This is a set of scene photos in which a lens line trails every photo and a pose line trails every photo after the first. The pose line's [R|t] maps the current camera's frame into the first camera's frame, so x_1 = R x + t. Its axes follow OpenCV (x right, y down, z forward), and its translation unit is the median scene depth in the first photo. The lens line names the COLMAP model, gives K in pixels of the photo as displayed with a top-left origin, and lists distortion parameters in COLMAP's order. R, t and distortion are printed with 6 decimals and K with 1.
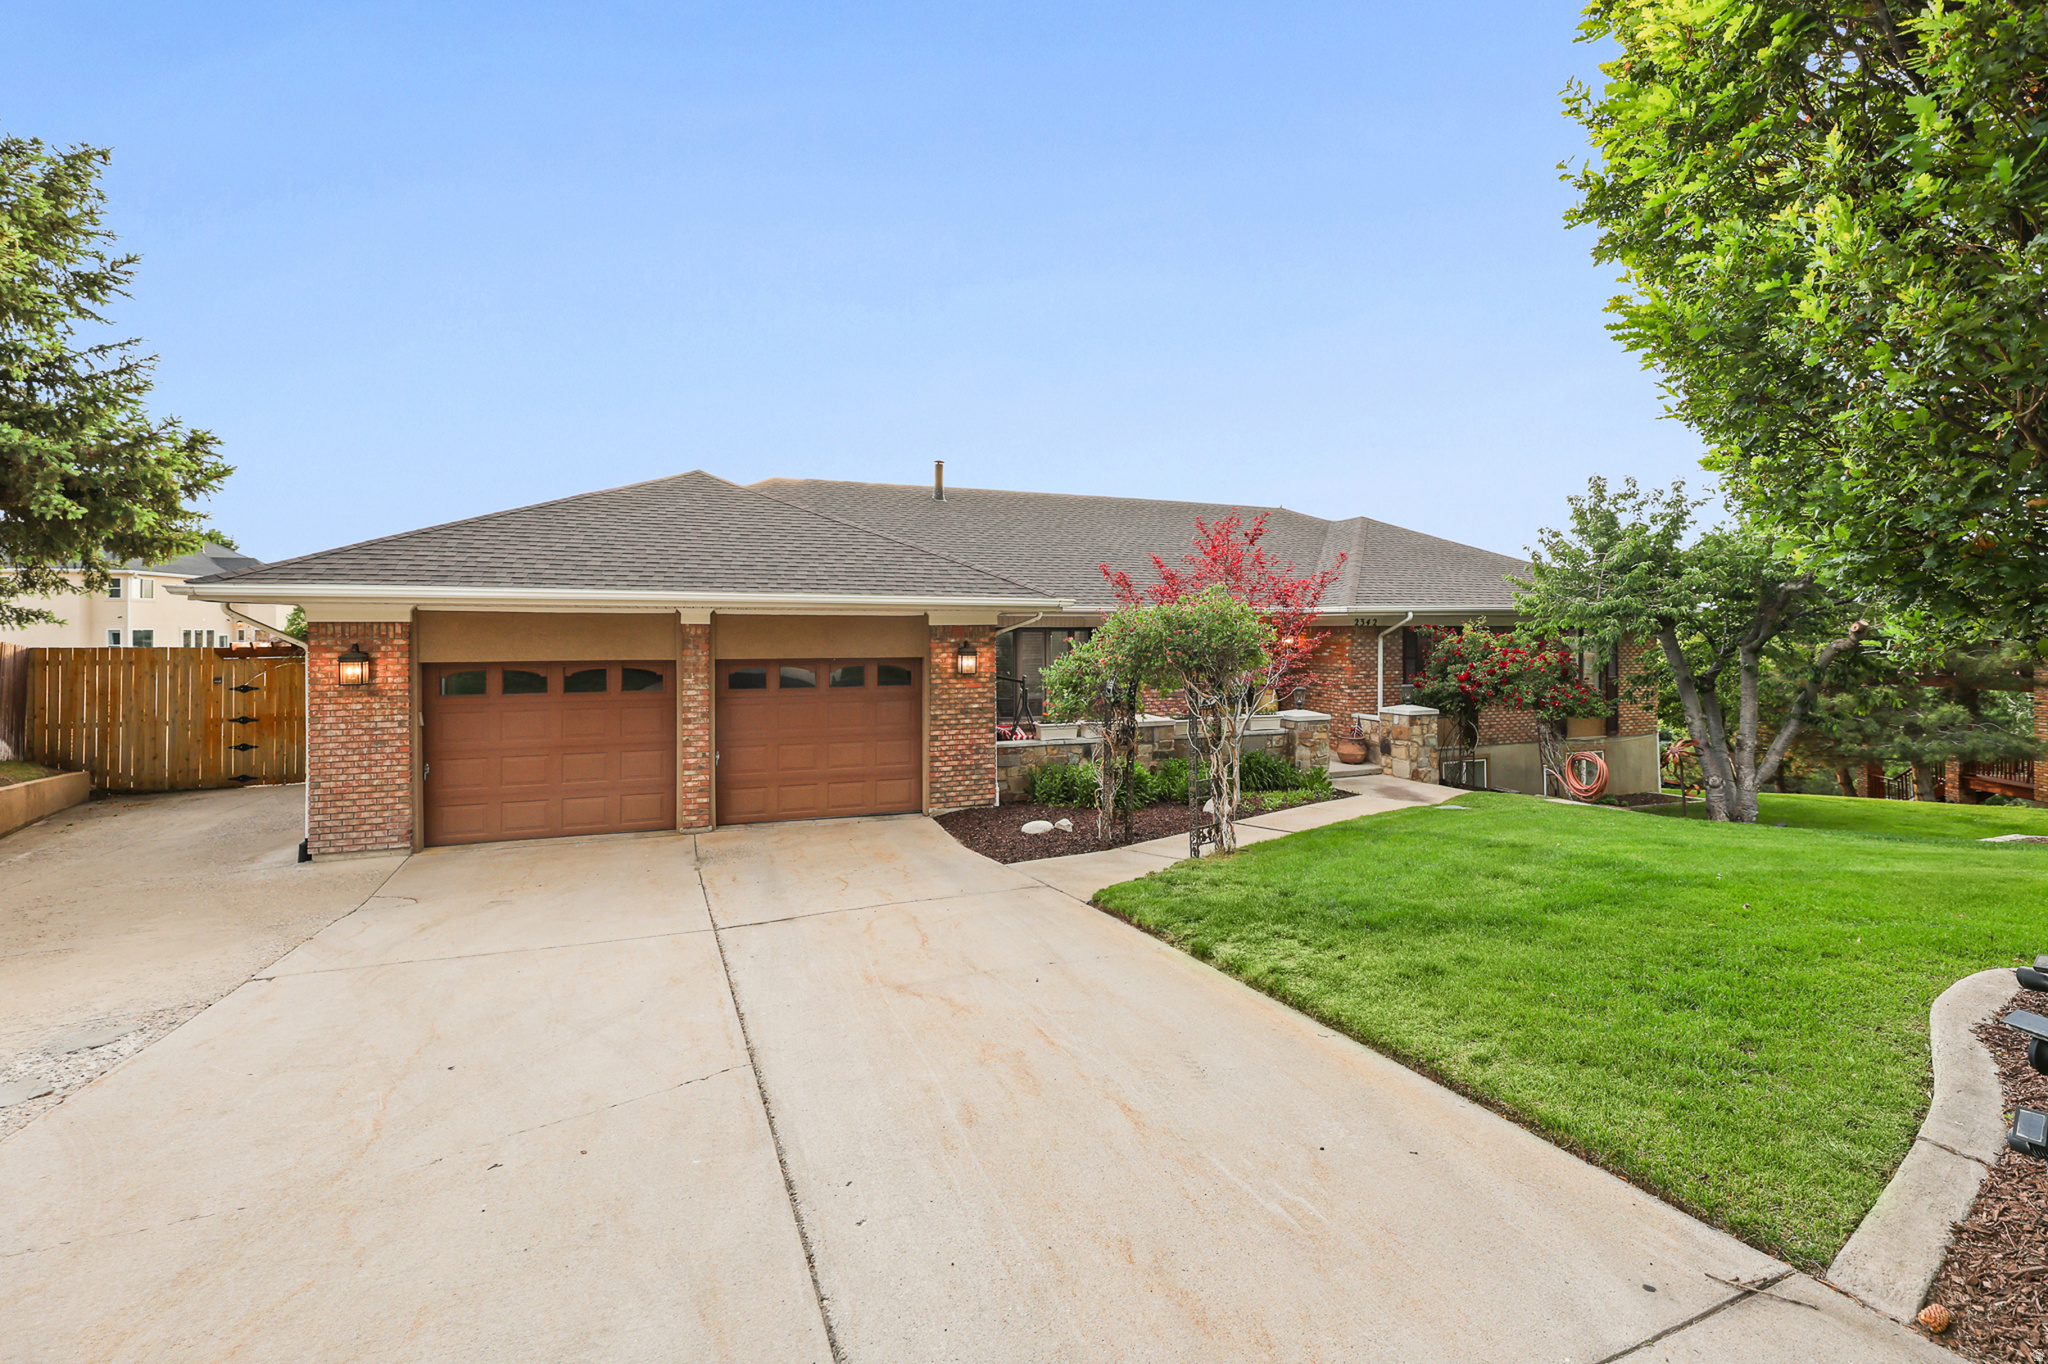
lens RADIAL K [[839.9, 0, 1035.2], [0, 839.9, 663.5], [0, 0, 1]] dist [-0.001578, -0.001211]
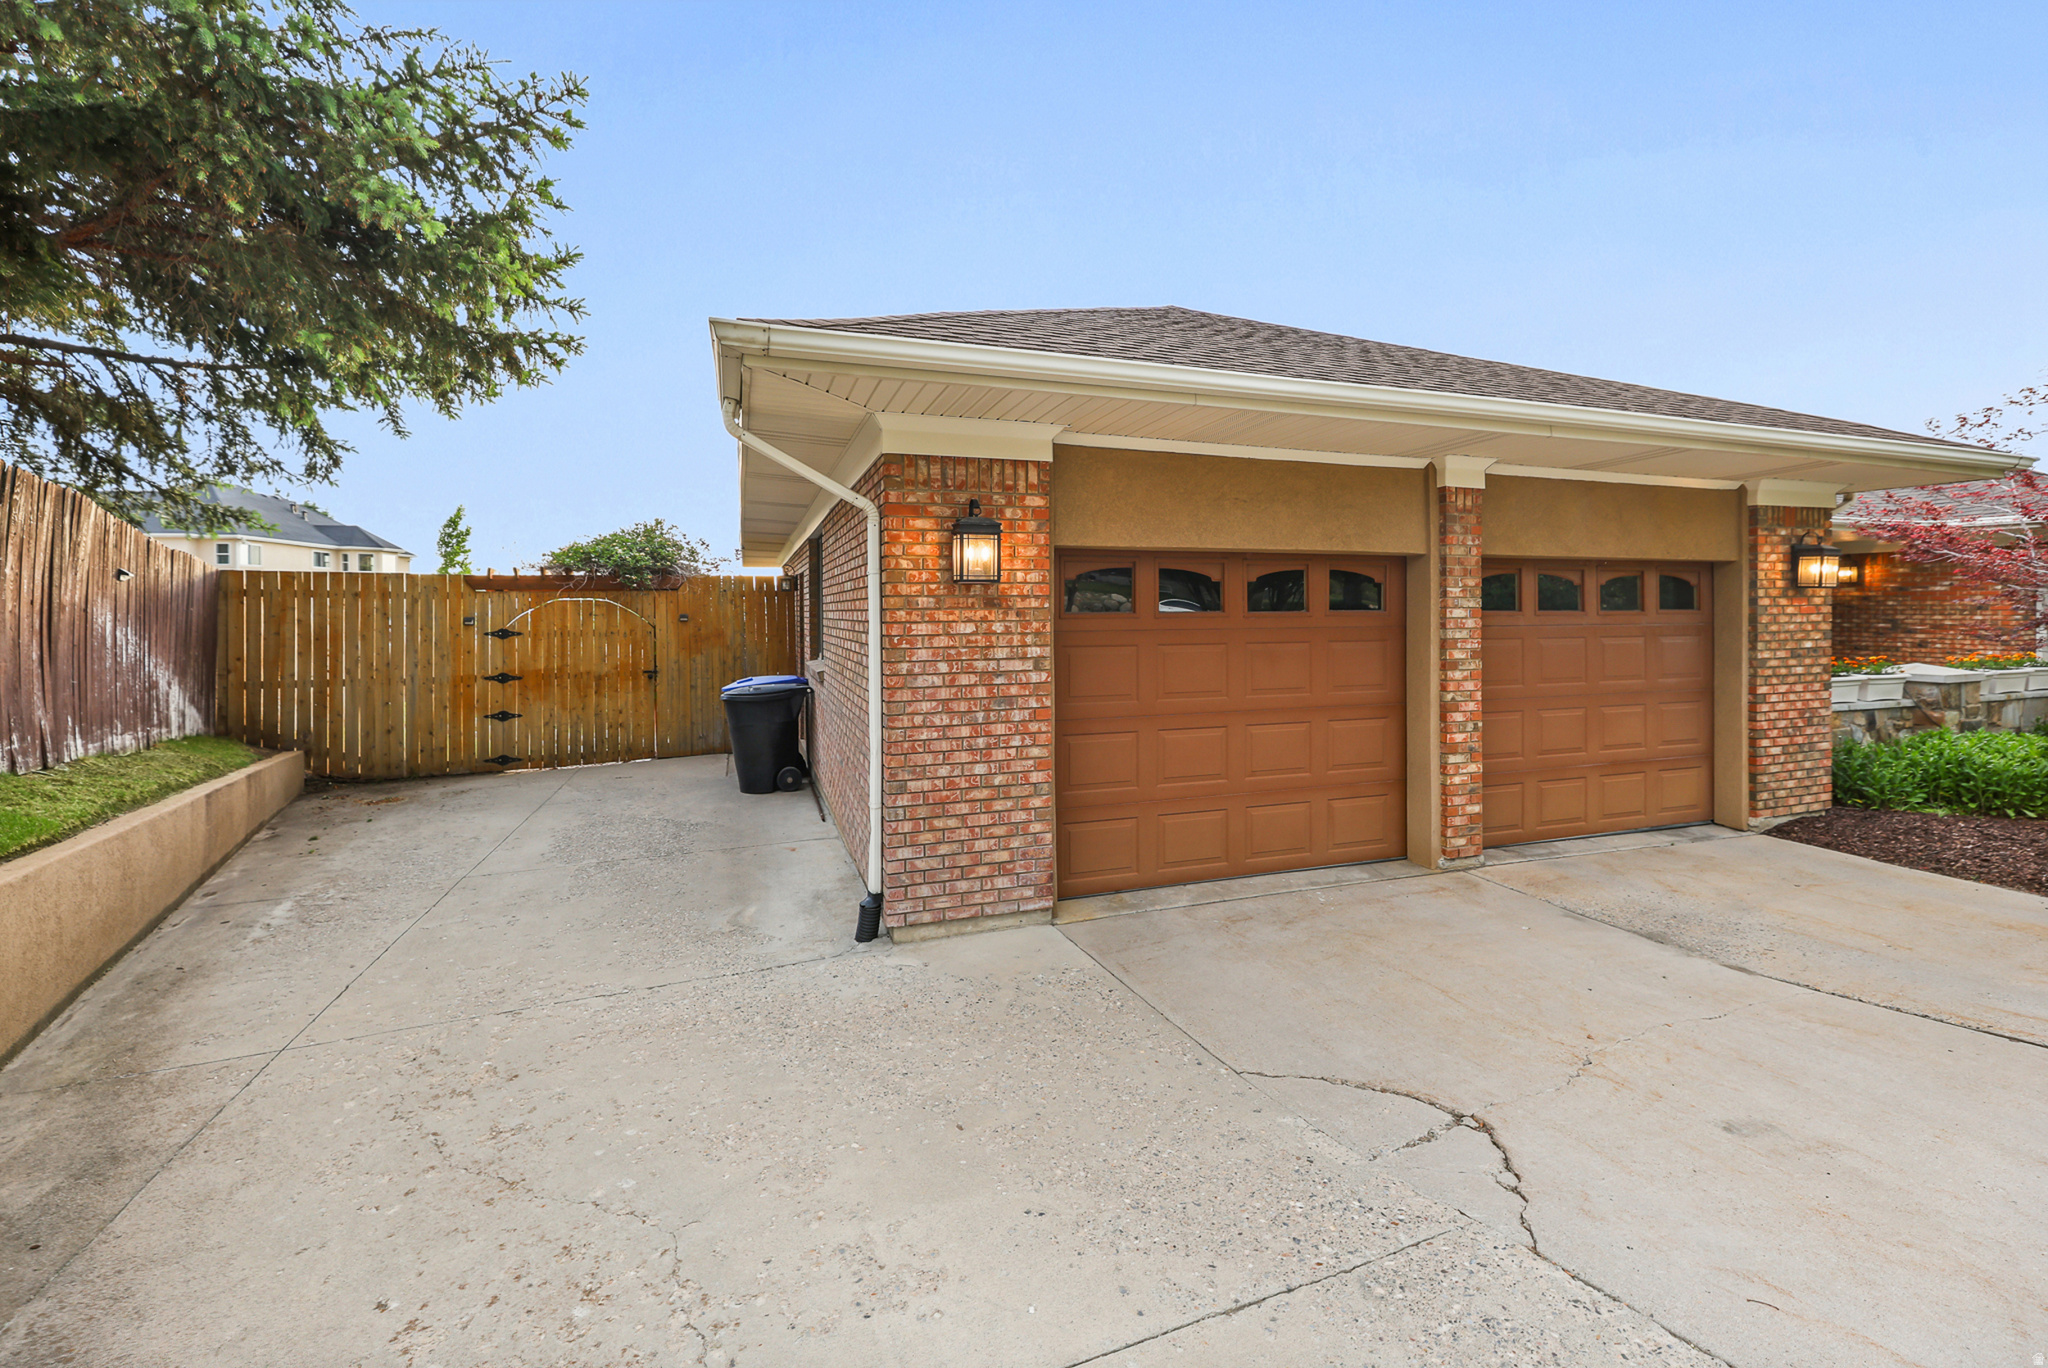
lens RADIAL K [[839.9, 0, 1073.4], [0, 839.9, 645.9], [0, 0, 1]] dist [-0.001578, -0.001211]
pose [[0.999599, -0.001745, -0.028257, -0.570067], [0.002019, 0.999951, 0.009646, 0.044502], [0.028238, -0.009699, 0.999554, 0.392422]]
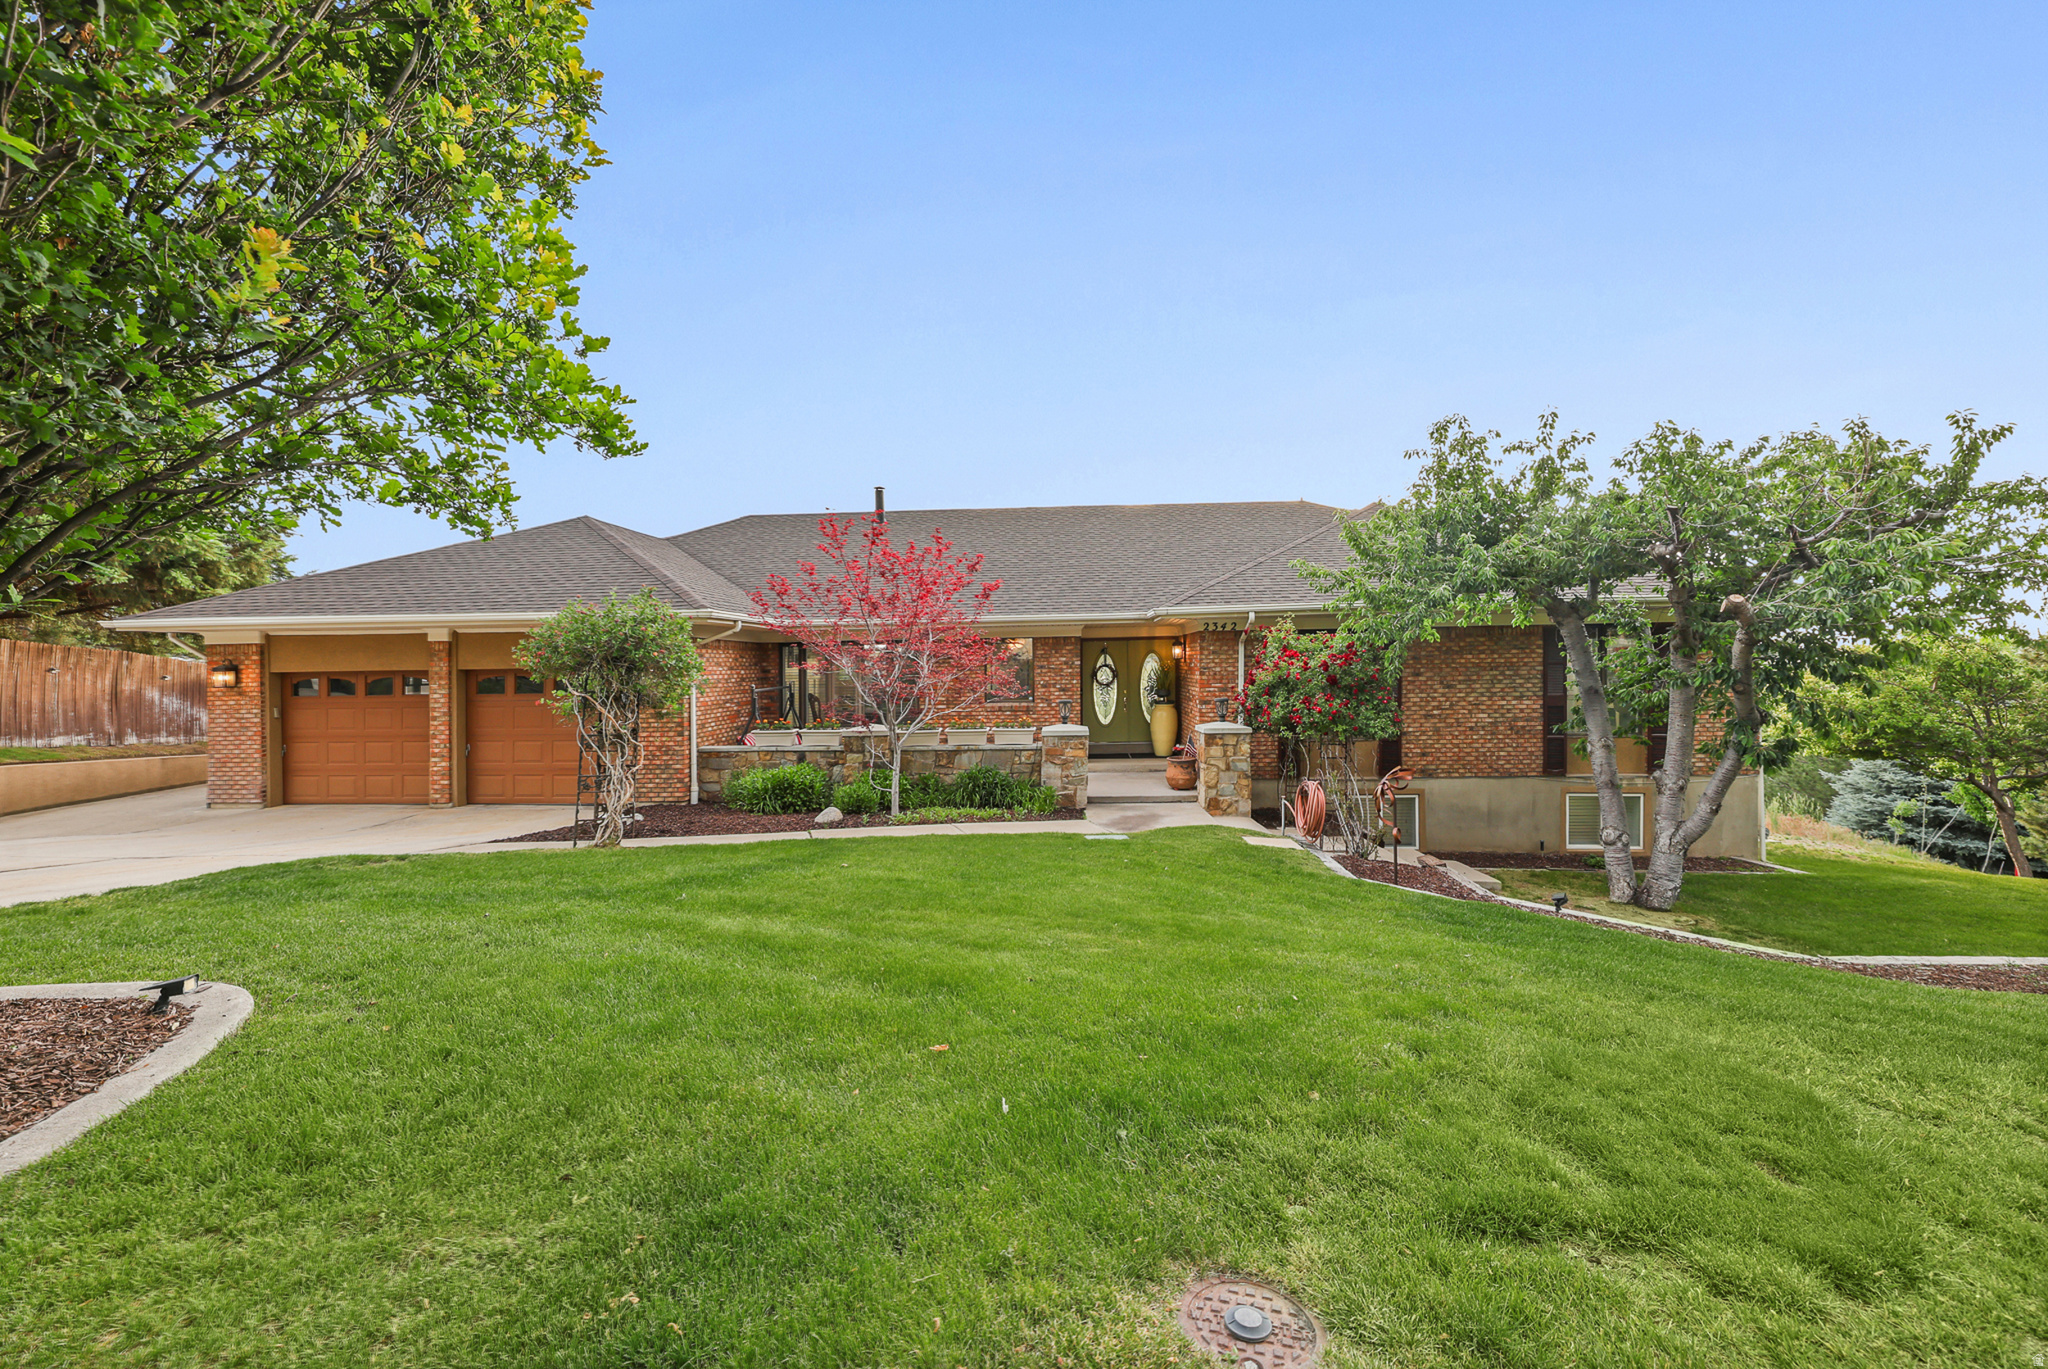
lens RADIAL K [[839.9, 0, 1021.5], [0, 839.9, 670.2], [0, 0, 1]] dist [-0.001578, -0.001211]
pose [[0.909493, -0.008924, -0.415623, 0.807885], [-0.000064, 0.999767, -0.021607, 0.020698], [0.415719, 0.019678, 0.909280, 0.194179]]
